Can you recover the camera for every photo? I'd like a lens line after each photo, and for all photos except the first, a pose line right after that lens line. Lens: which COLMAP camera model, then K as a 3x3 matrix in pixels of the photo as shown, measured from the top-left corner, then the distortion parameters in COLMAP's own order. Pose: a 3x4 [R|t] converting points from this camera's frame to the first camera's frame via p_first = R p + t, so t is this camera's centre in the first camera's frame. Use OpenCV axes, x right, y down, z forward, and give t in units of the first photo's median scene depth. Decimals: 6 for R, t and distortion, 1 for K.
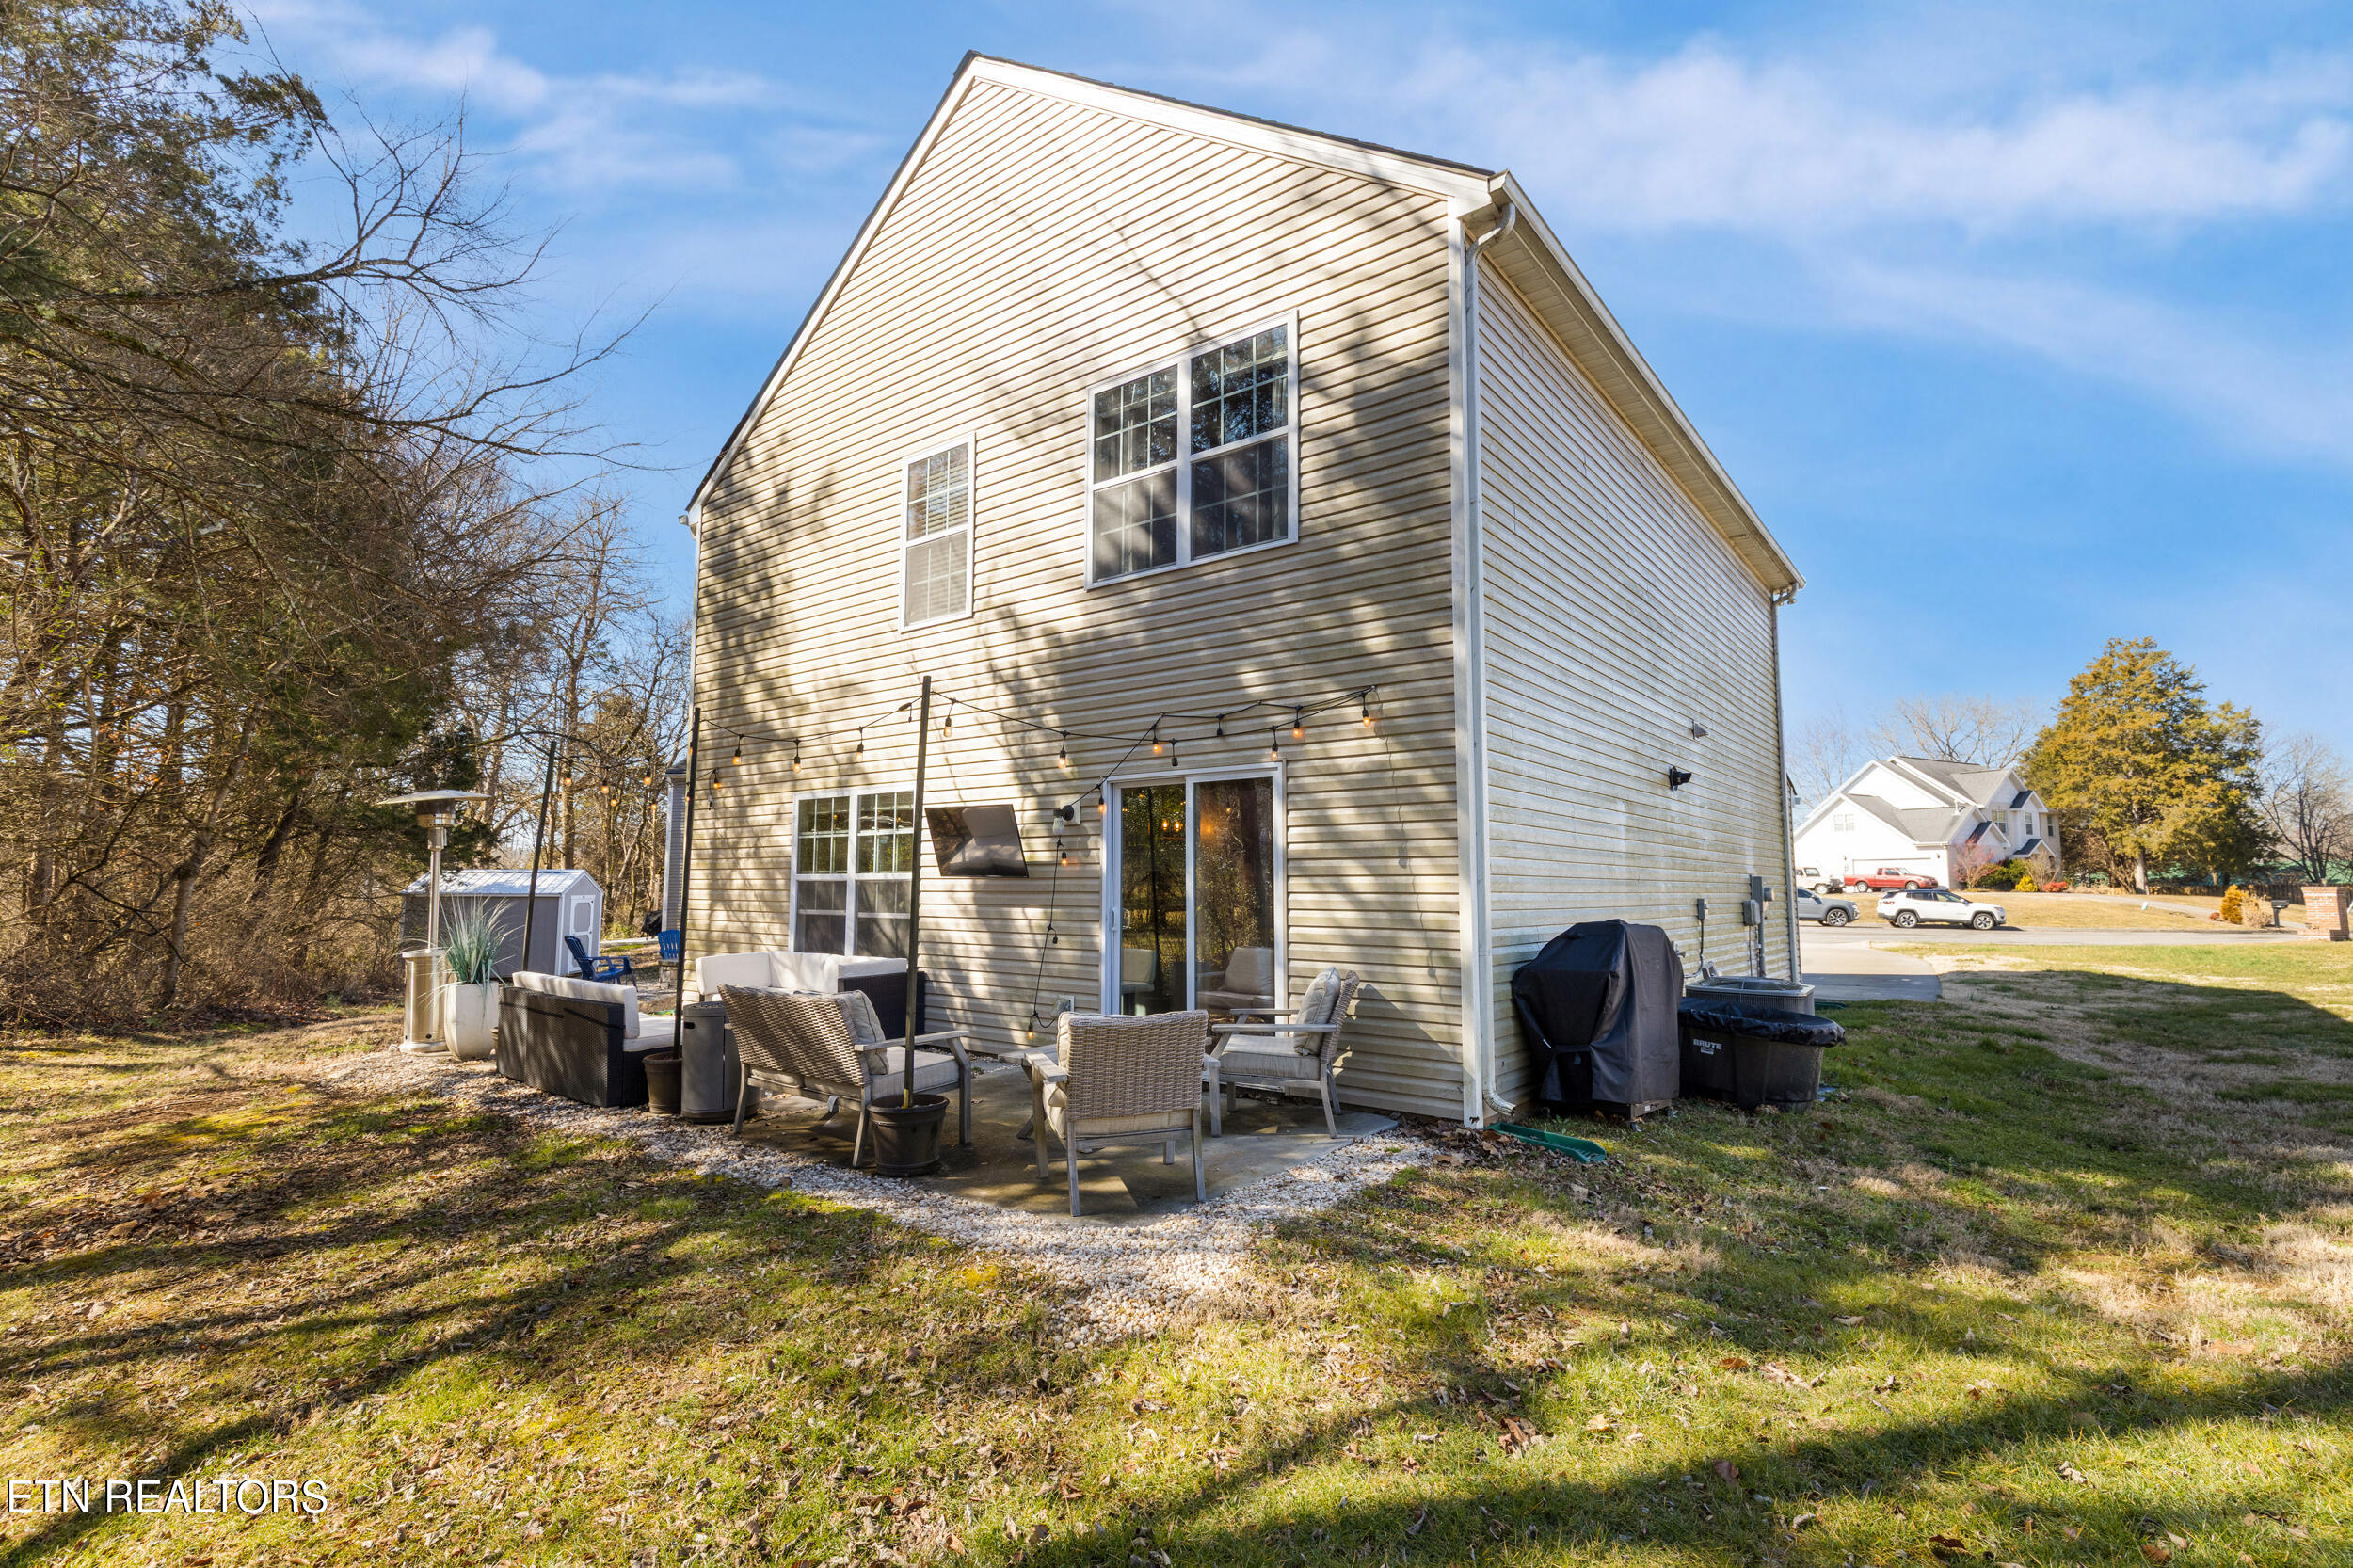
lens RADIAL K [[1083.6, 0, 1183.9], [0, 1083.6, 790.2], [0, 0, 1]] dist [-0.001499, -0.000264]
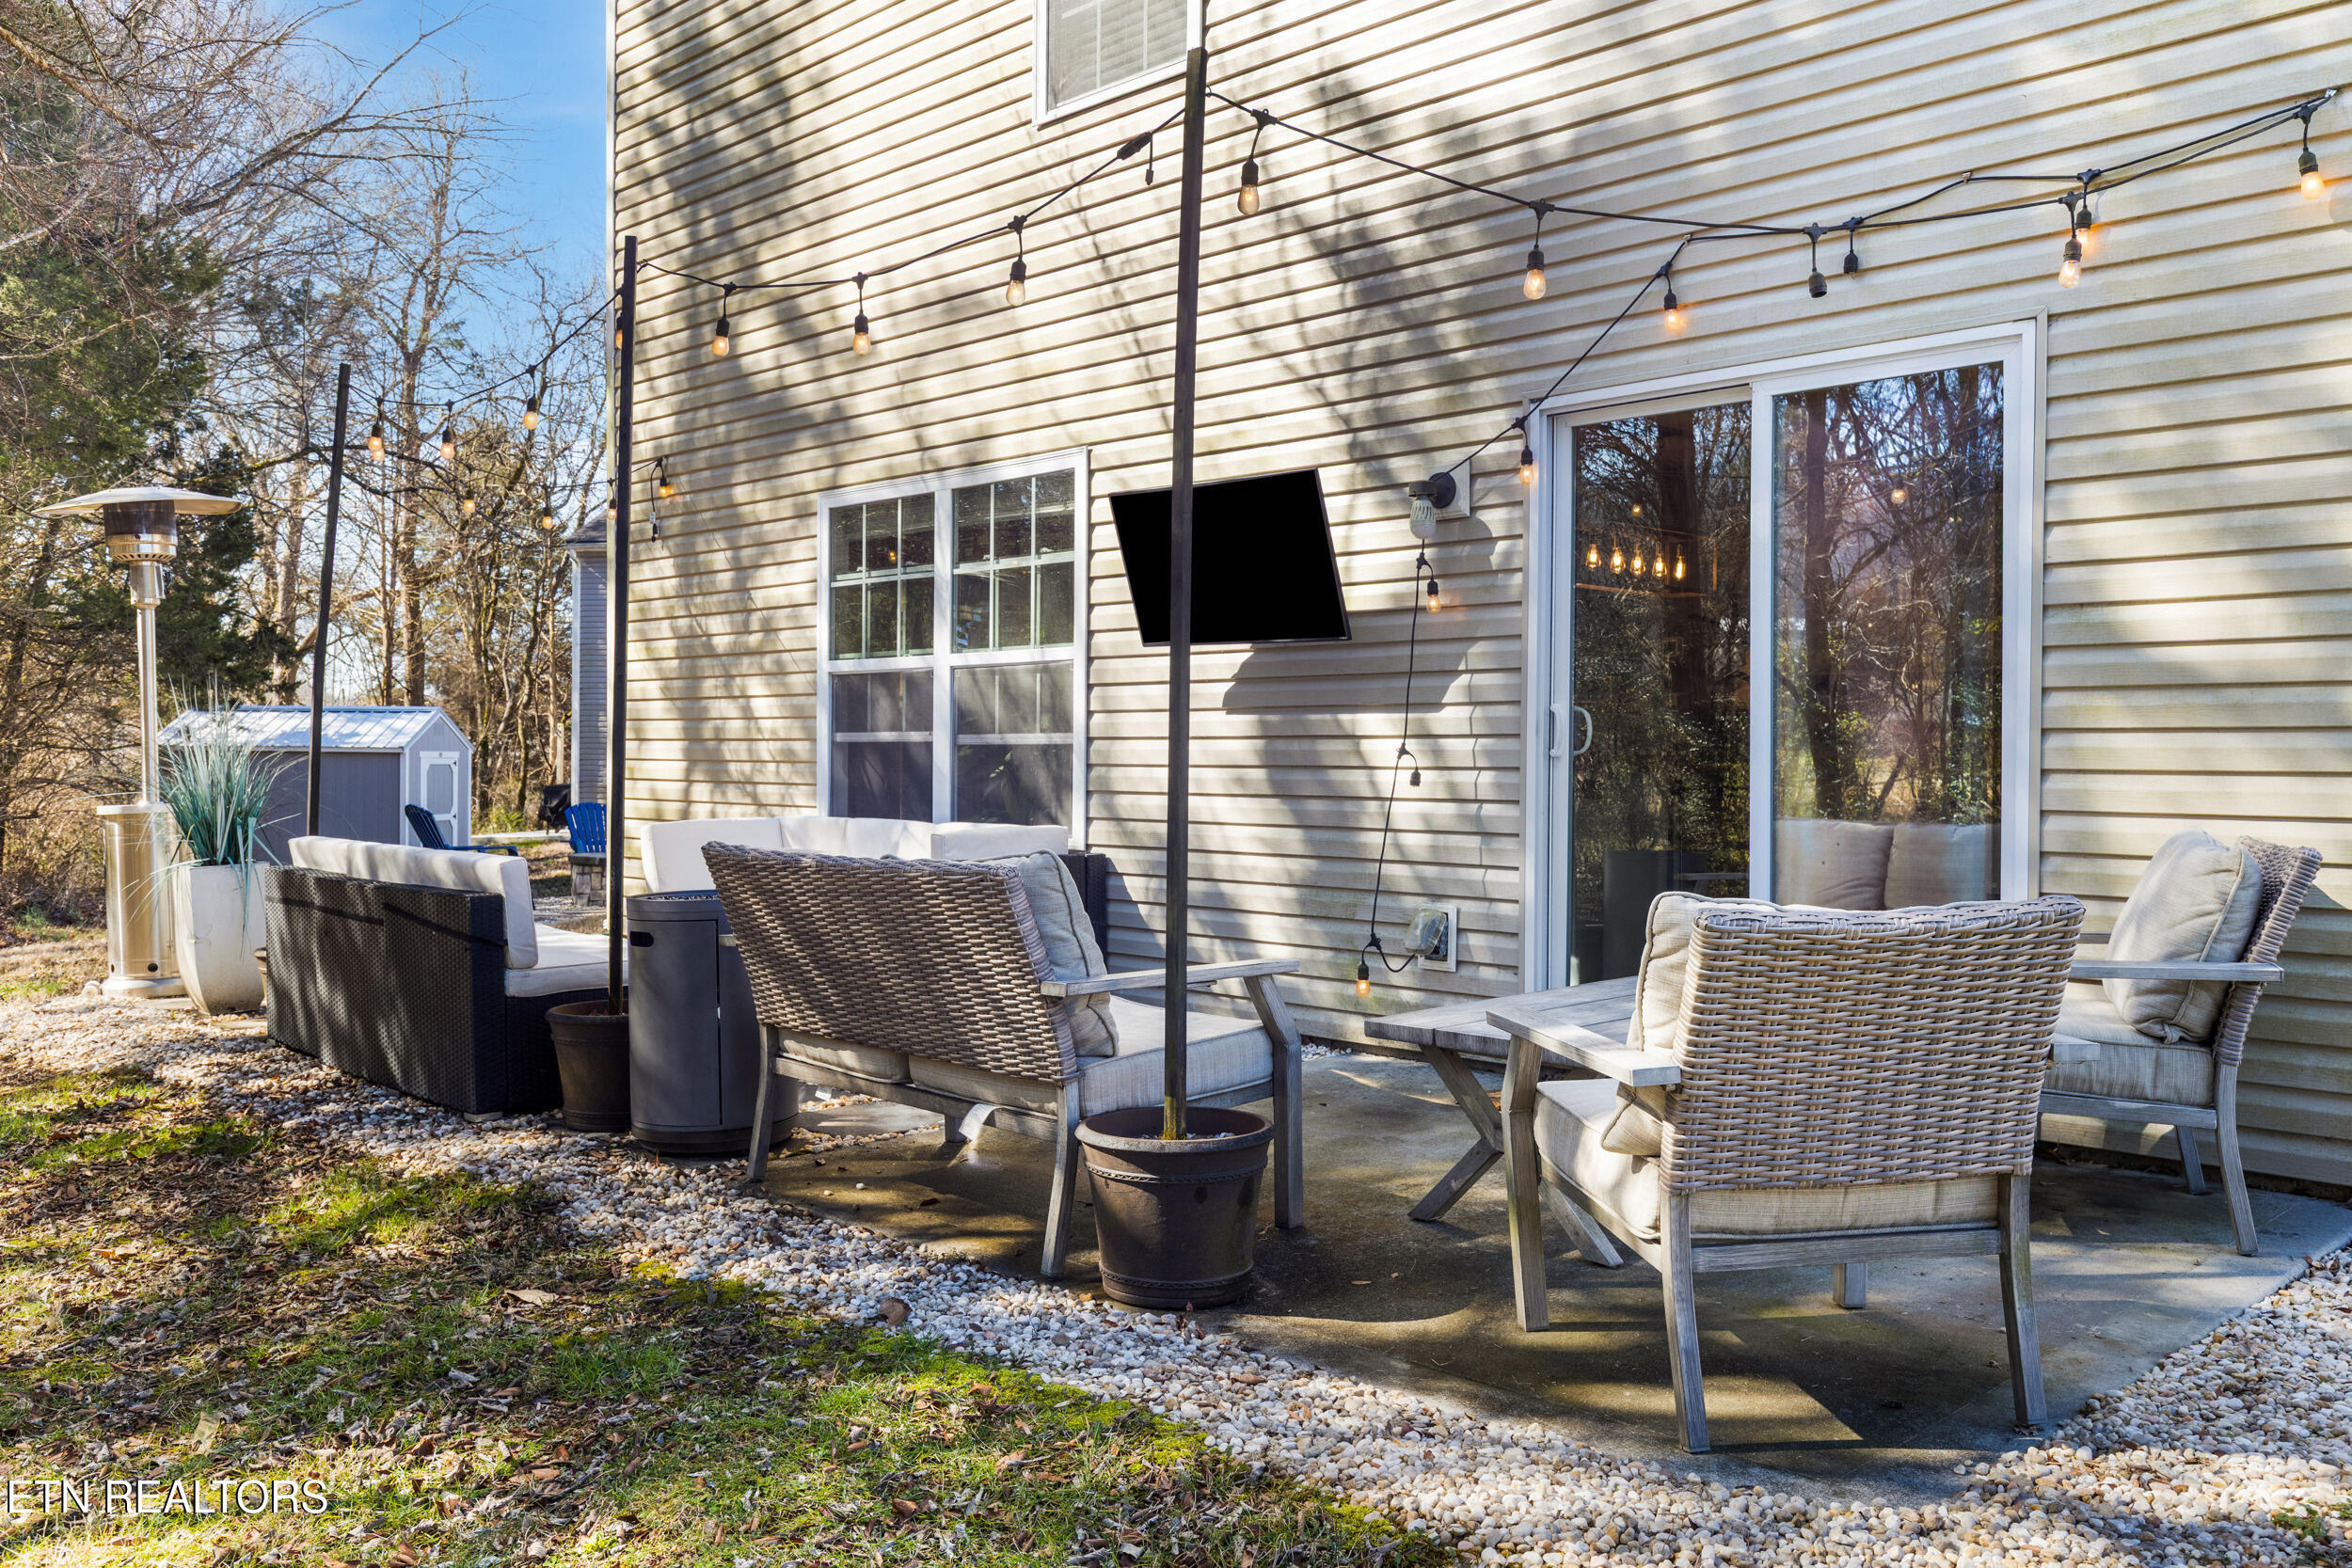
lens RADIAL K [[1928.7, 0, 1172.2], [0, 1928.7, 778.9], [0, 0, 1]] dist [0.004772, 0.007469]
pose [[0.989621, 0.008314, -0.143461, -0.091536], [0.006005, 0.995060, 0.099091, 0.053135], [0.143576, -0.098924, 0.984683, 0.184136]]
